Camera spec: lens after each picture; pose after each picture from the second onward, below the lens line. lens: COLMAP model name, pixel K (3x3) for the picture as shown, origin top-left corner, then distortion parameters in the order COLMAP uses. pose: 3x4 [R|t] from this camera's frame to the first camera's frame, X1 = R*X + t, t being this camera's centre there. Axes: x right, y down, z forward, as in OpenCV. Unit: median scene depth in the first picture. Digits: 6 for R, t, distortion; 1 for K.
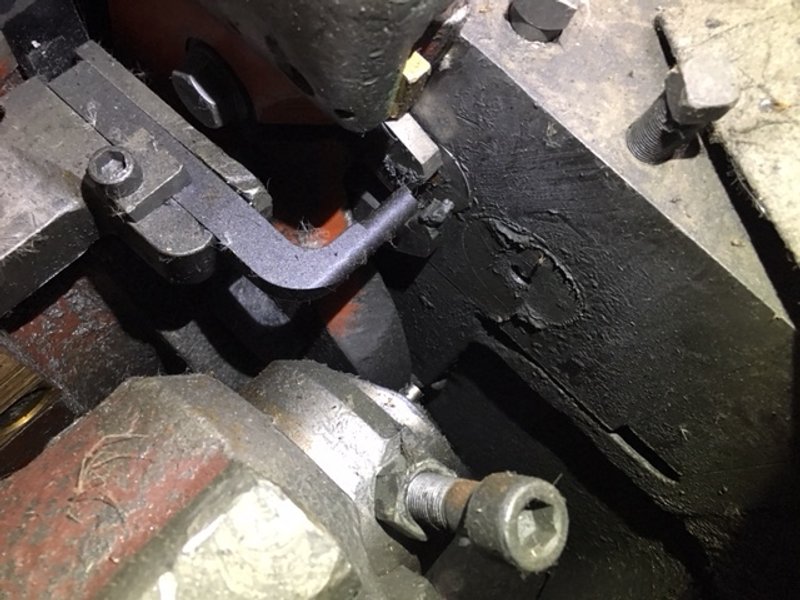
lens RADIAL K [[679.9, 0, 400.0], [0, 679.9, 300.0], [0, 0, 1]] dist [0.075491, -0.106321]
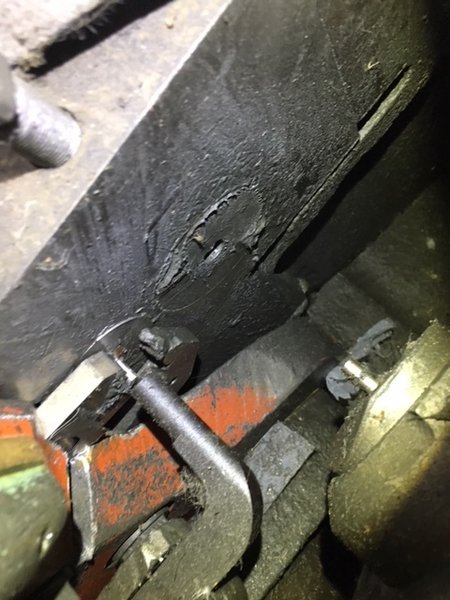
lens RADIAL K [[510.0, 0, 225.0], [0, 510.0, 300.0], [0, 0, 1]] dist [0.075491, -0.106321]
pose [[-0.068716, -0.996337, -0.050904, 0.159960], [0.997310, -0.069908, 0.022021, -0.045878], [-0.025499, -0.049254, 0.998461, 0.320014]]
